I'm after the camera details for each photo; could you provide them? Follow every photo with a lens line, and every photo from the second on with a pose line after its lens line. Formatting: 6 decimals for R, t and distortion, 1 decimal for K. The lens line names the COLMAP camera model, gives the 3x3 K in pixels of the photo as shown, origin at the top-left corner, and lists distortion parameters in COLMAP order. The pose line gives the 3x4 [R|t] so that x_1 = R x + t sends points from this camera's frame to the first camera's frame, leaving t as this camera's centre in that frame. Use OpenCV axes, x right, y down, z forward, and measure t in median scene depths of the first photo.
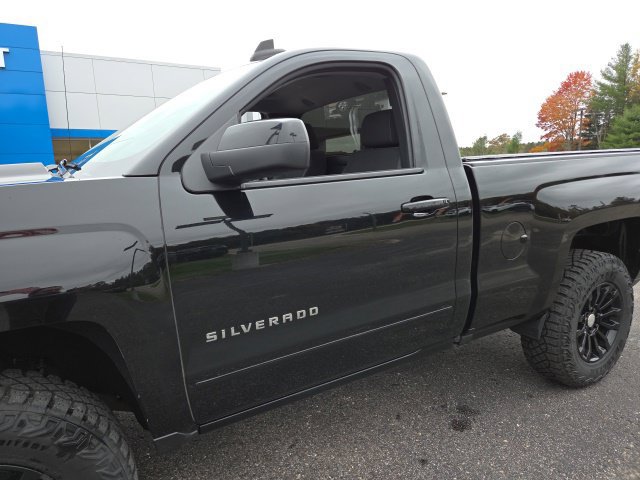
lens RADIAL K [[428.4, 0, 304.9], [0, 428.4, 245.5], [0, 0, 1]] dist [0.065366, -0.050408]
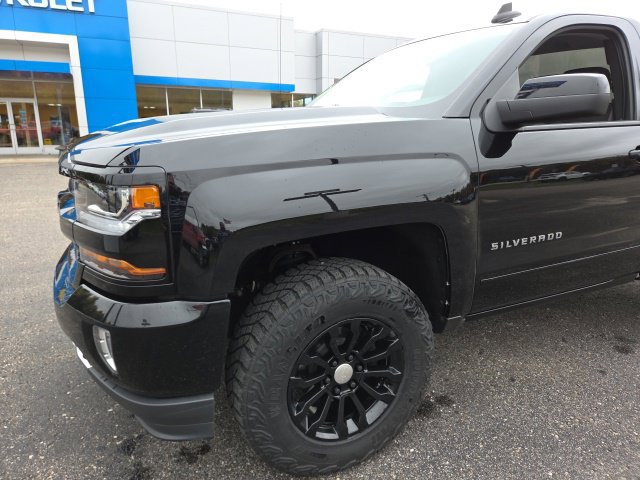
lens RADIAL K [[428.4, 0, 324.0], [0, 428.4, 238.1], [0, 0, 1]] dist [0.065366, -0.050408]
pose [[0.996407, 0.059210, -0.060558, -0.562929], [-0.054249, 0.995275, 0.080524, 0.095726], [0.065040, -0.076950, 0.994911, -0.279452]]
